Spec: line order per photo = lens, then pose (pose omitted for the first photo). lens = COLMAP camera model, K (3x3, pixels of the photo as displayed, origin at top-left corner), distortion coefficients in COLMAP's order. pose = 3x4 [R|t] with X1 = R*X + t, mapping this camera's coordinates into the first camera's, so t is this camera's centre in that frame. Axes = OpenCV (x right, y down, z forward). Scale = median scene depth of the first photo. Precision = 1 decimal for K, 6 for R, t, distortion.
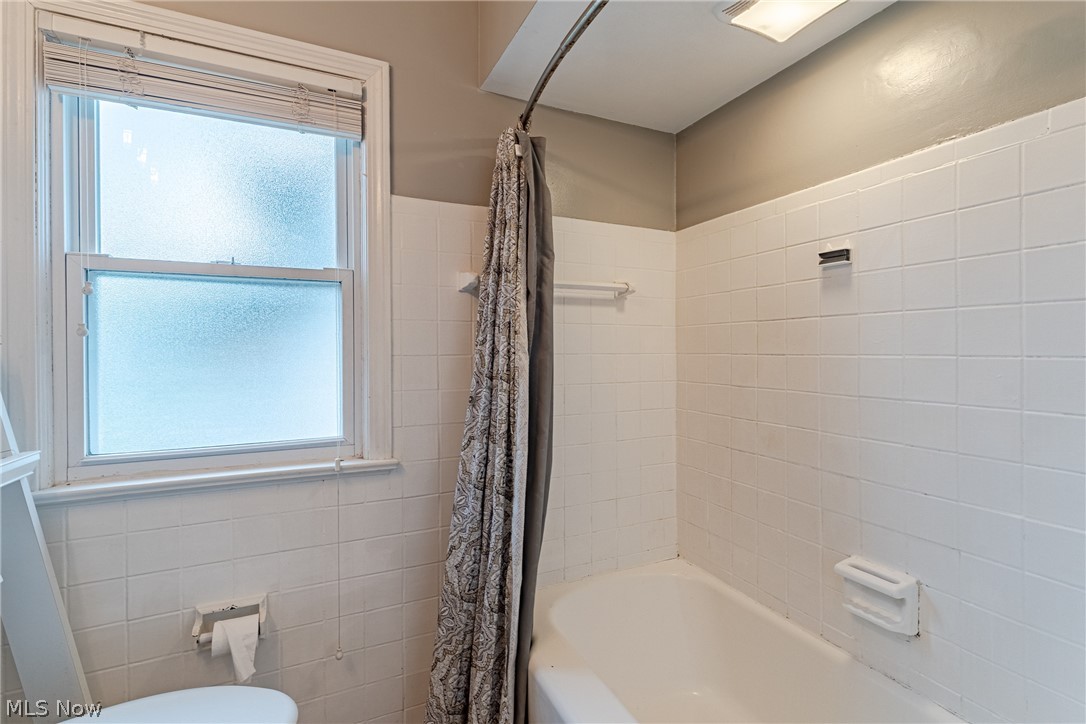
lens RADIAL K [[492.2, 0, 545.2], [0, 492.2, 353.6], [0, 0, 1]] dist [0.005246, -0.000938]
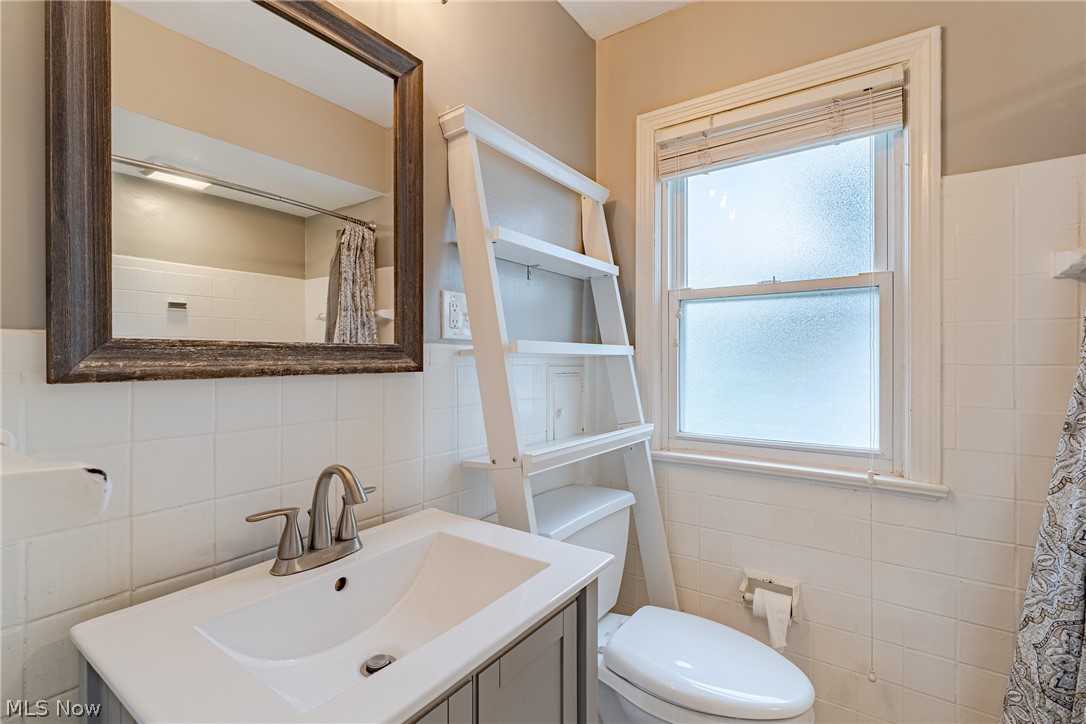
lens RADIAL K [[492.0, 0, 542.2], [0, 492.0, 361.1], [0, 0, 1]] dist [0.001156, 0.000893]
pose [[0.489401, 0.009200, -0.872010, 0.101394], [-0.008942, 0.999945, 0.005531, -0.000046], [0.872013, 0.005090, 0.489456, -0.026835]]
